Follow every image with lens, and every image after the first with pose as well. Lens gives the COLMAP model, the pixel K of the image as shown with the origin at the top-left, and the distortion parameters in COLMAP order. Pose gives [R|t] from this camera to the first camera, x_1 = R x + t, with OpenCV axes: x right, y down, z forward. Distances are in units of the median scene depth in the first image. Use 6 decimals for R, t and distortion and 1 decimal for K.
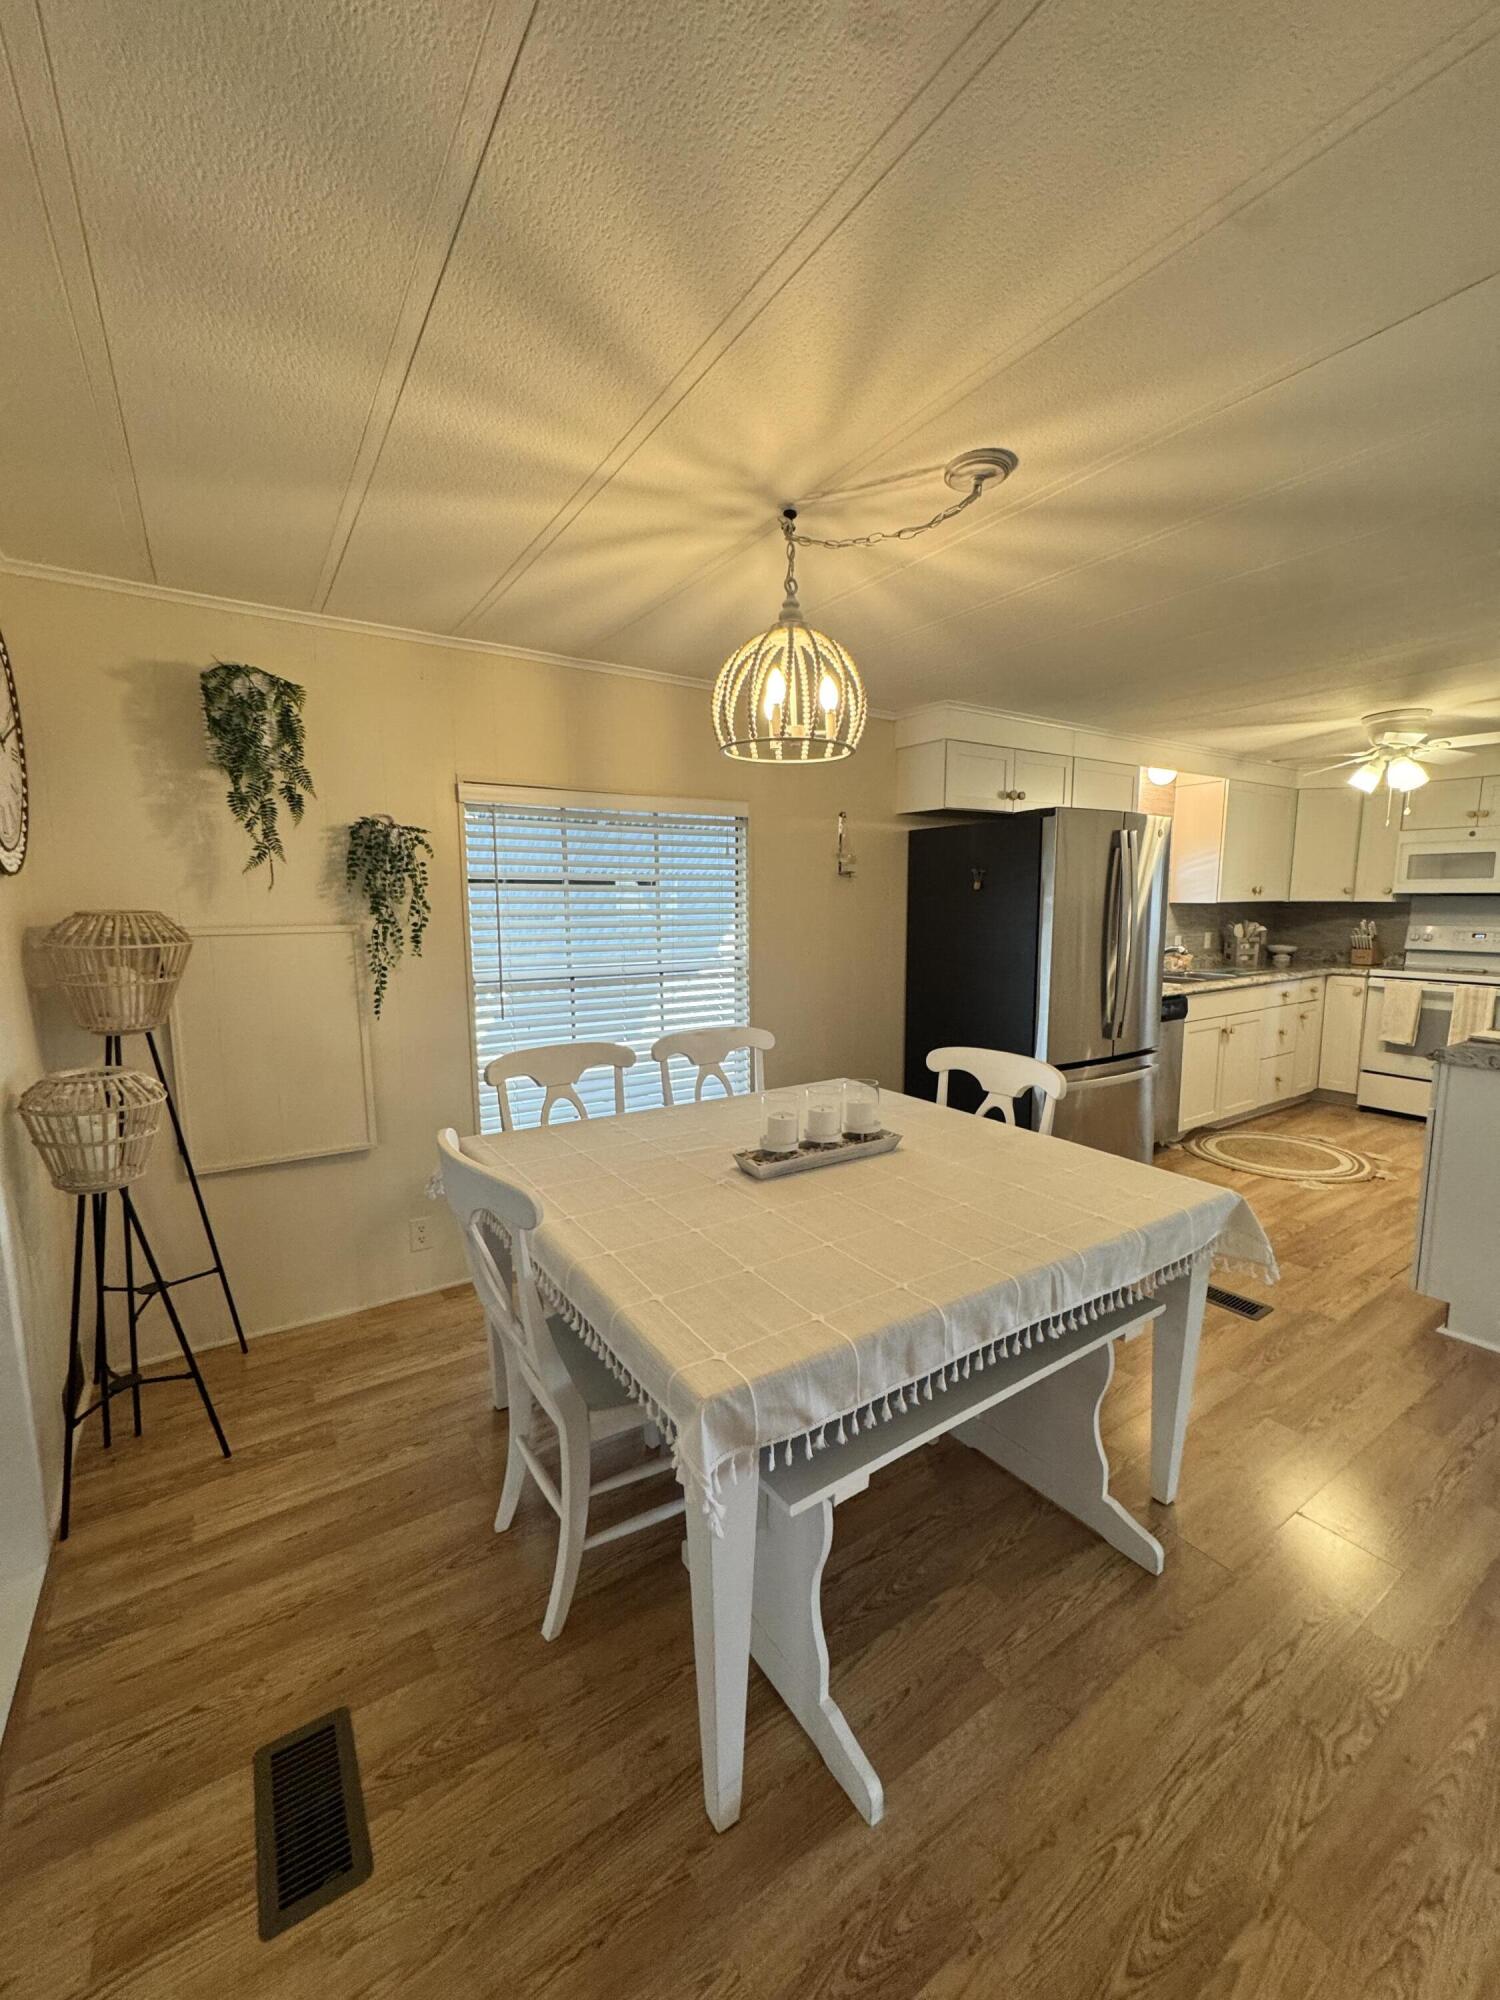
lens RADIAL K [[796.9, 0, 750.0], [0, 796.9, 1000.0], [0, 0, 1]] dist [-0.003621, 0.000560]
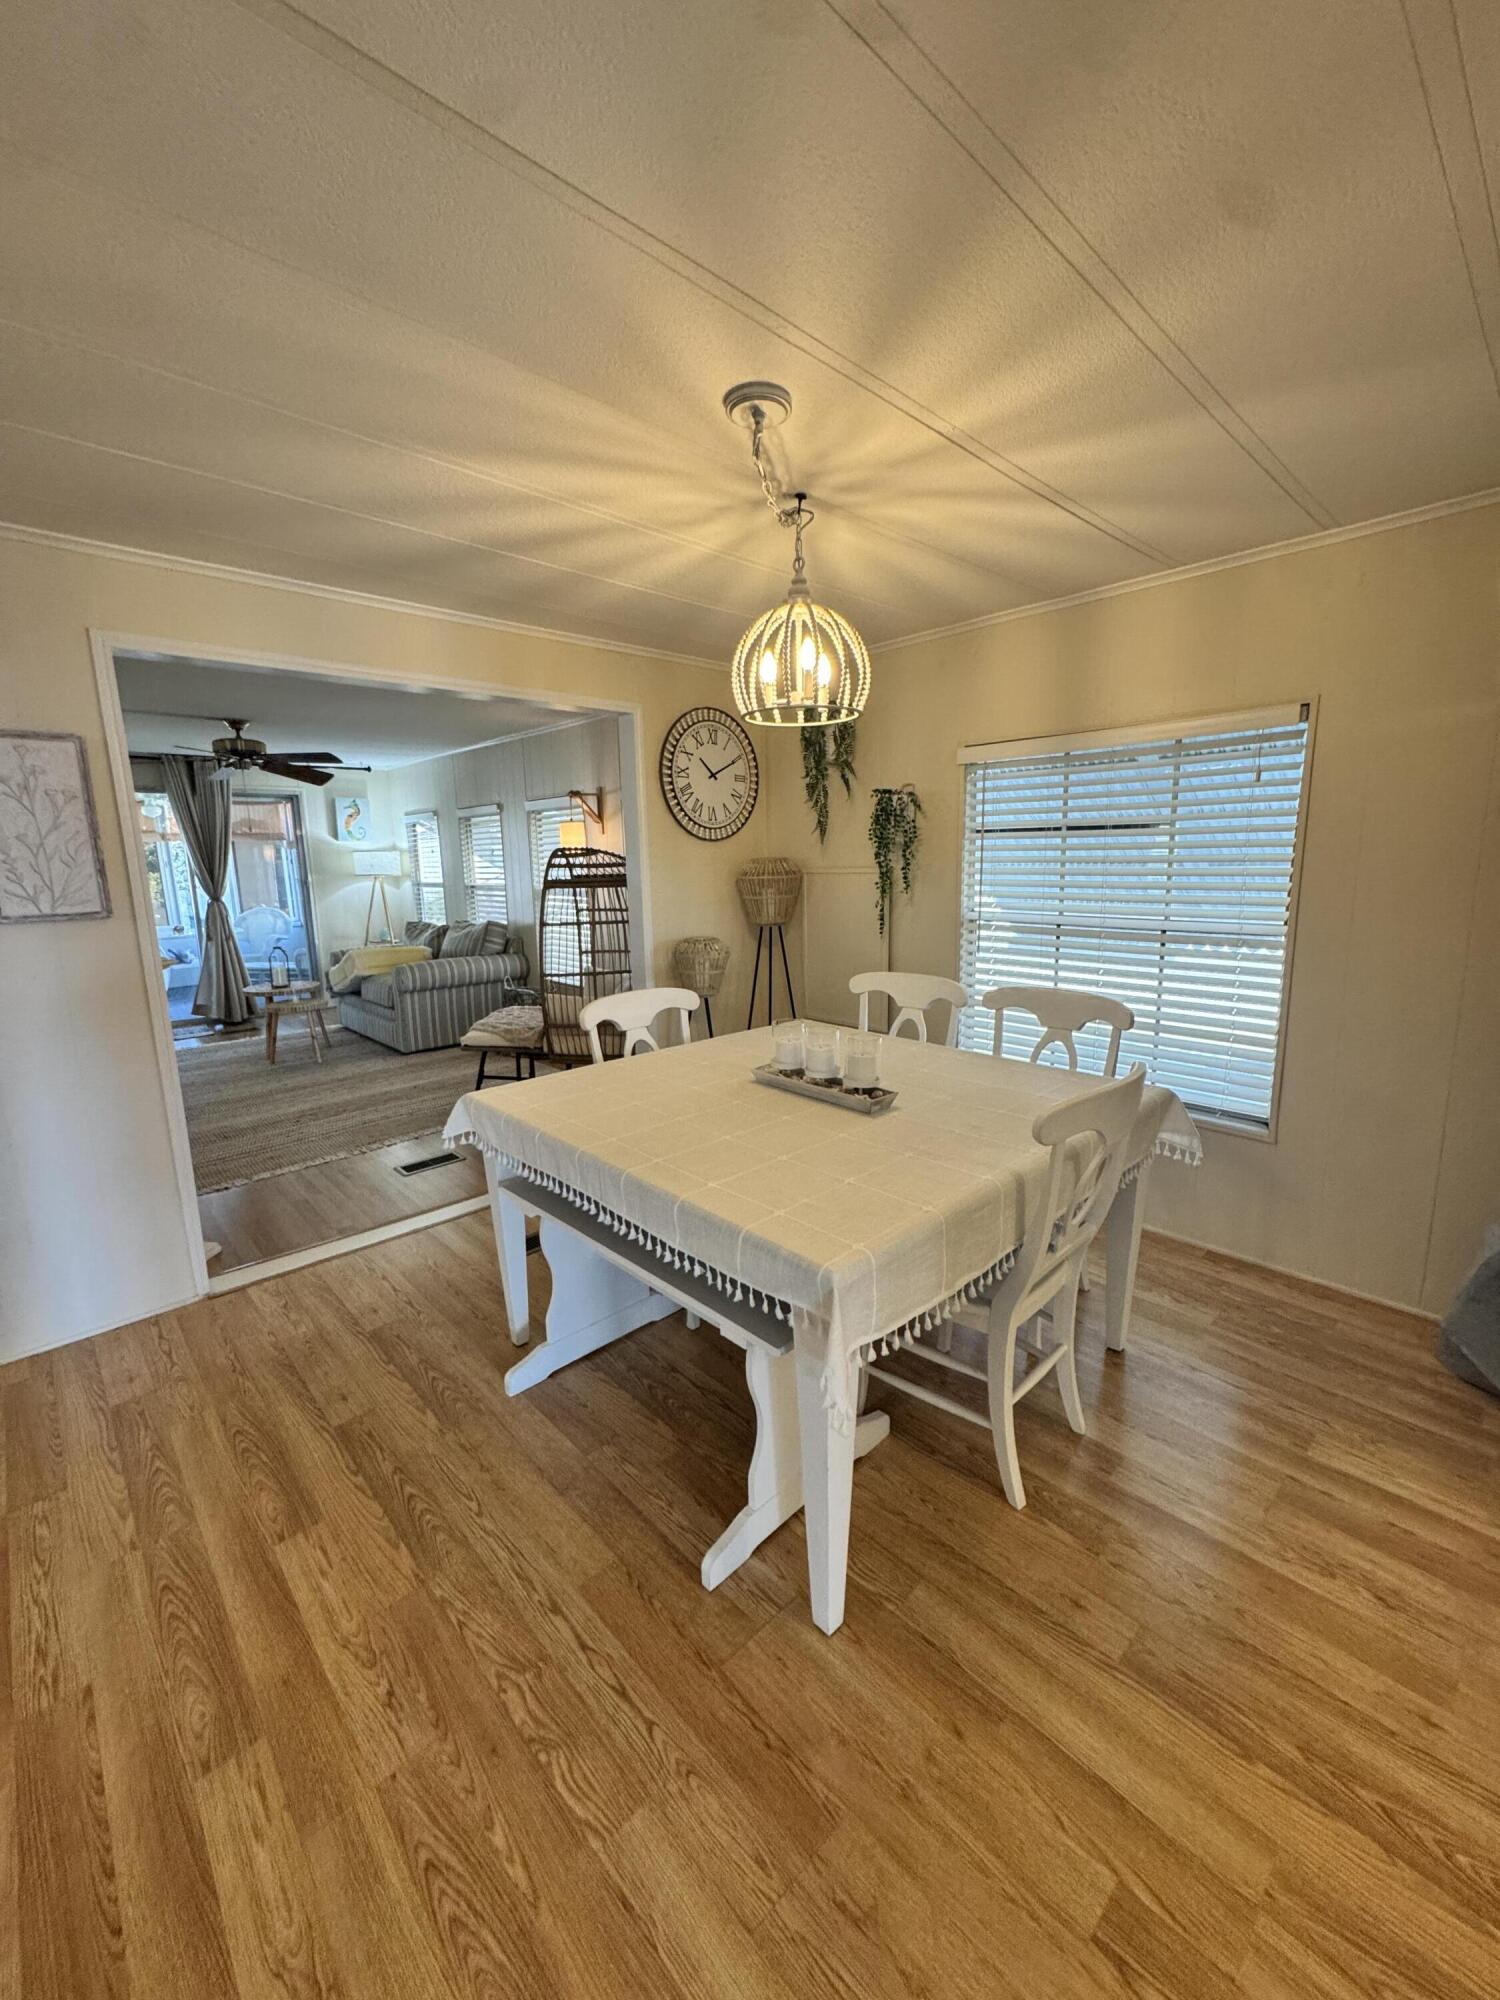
lens RADIAL K [[788.5, 0, 750.0], [0, 788.5, 1000.0], [0, 0, 1]] dist [-0.007068, -0.000240]
pose [[0.174064, 0.179543, -0.968228, 0.746032], [-0.104945, 0.981021, 0.163049, -0.061081], [0.979126, 0.073230, 0.189602, 0.479126]]
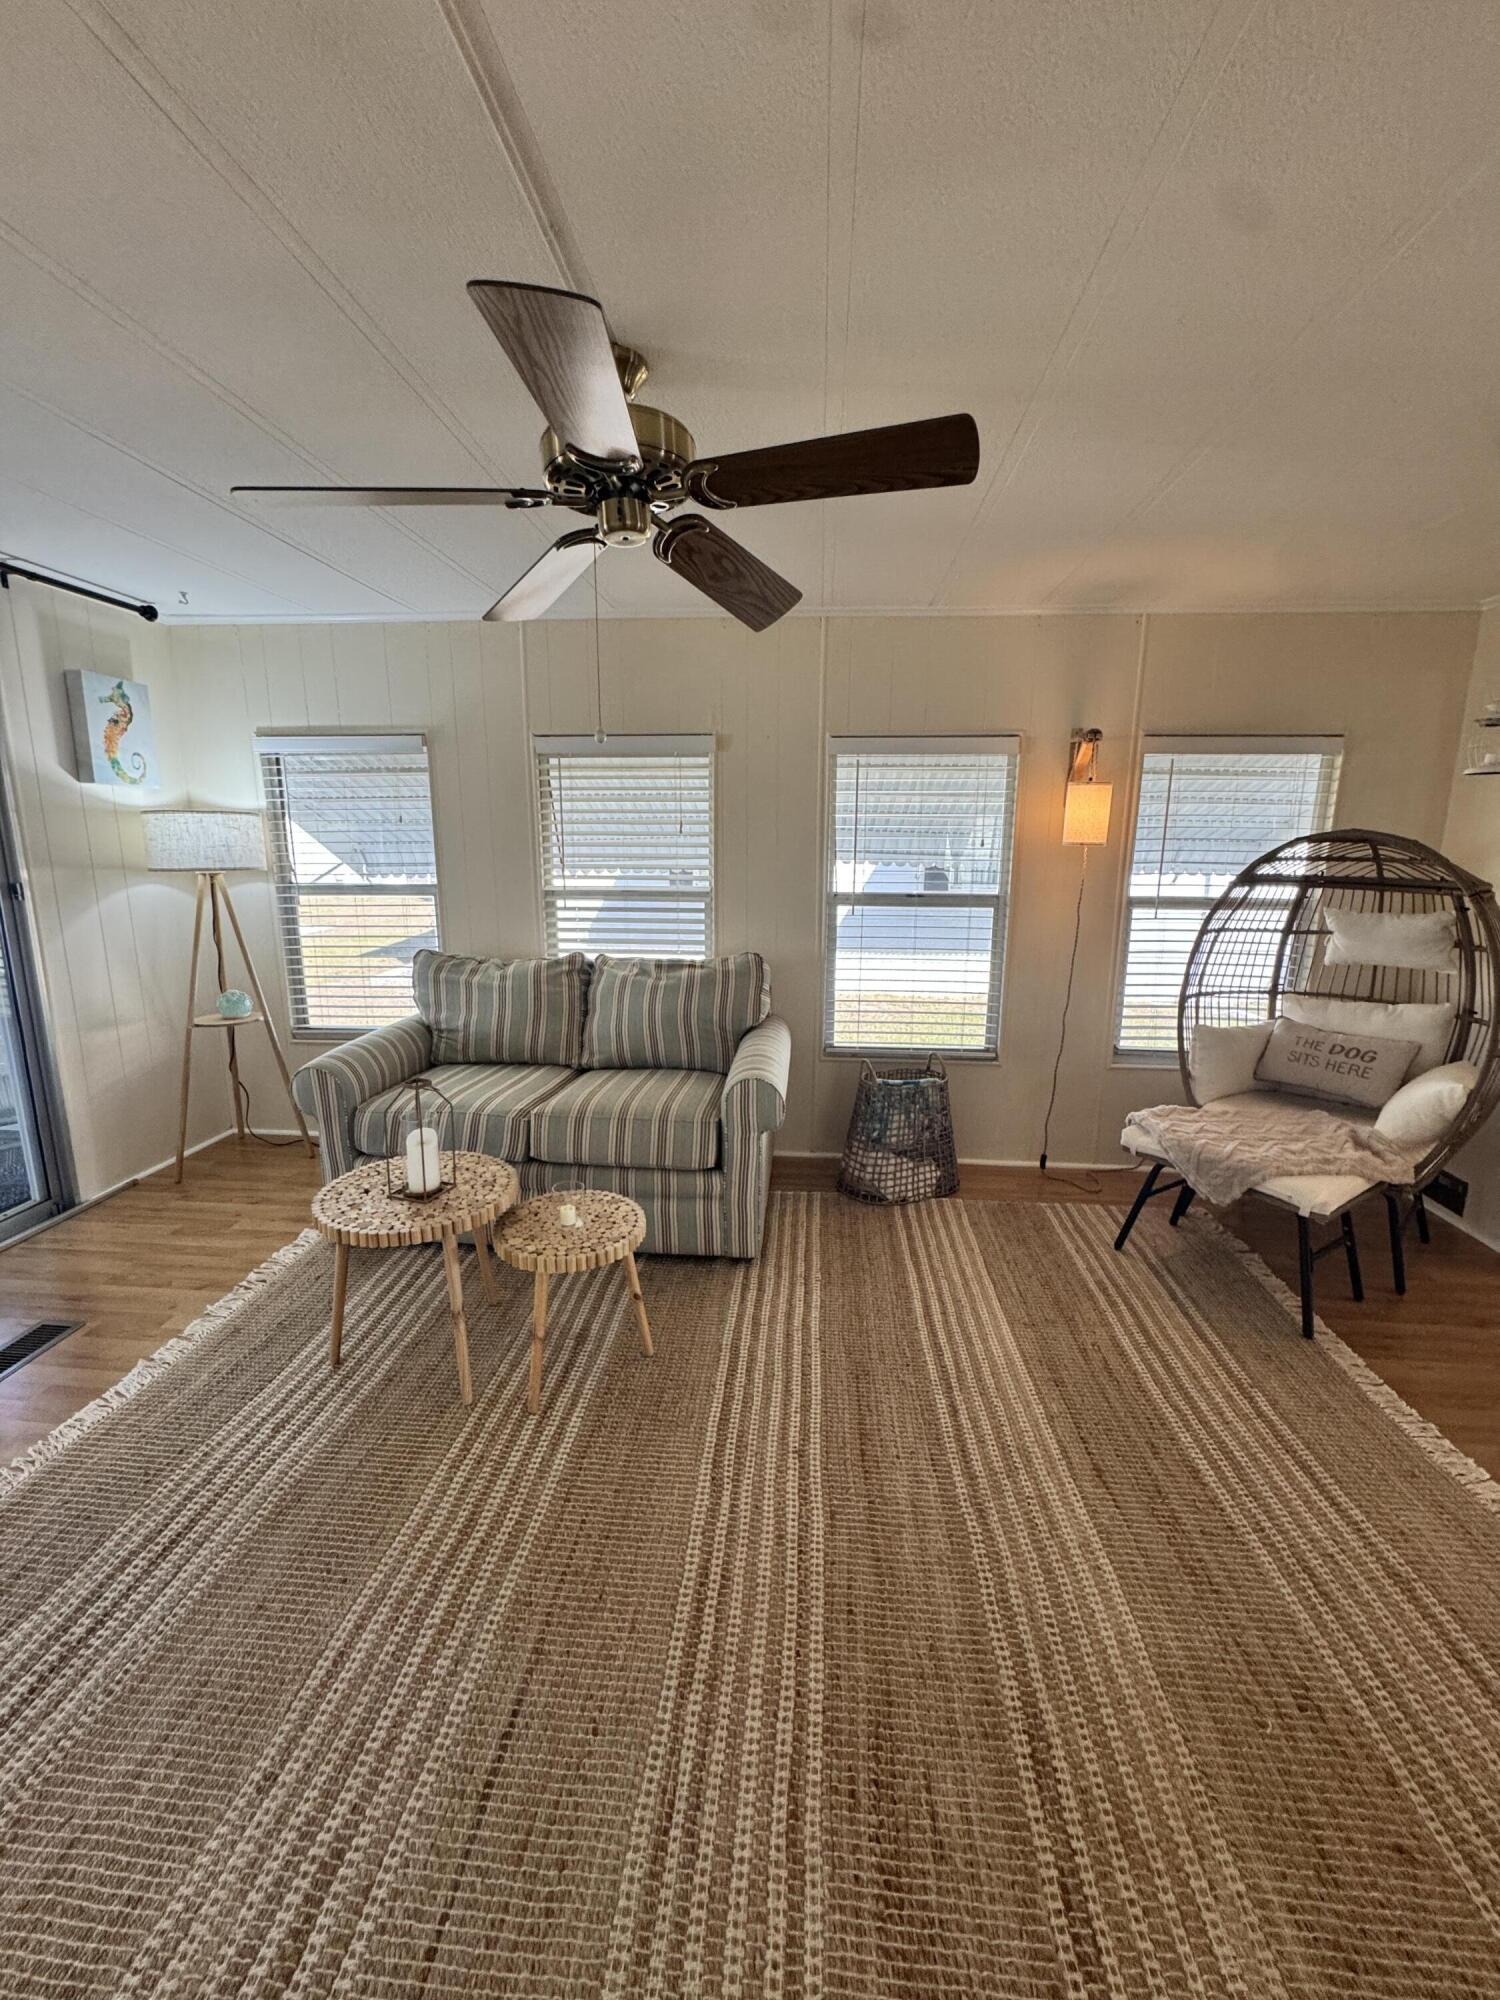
lens RADIAL K [[801.4, 0, 750.0], [0, 801.4, 1000.0], [0, 0, 1]] dist [-0.002762, 0.000729]
pose [[0.785284, 0.133340, -0.604606, -0.739489], [-0.087582, 0.990638, 0.104720, 0.084319], [0.612909, -0.029283, 0.789611, -0.688808]]
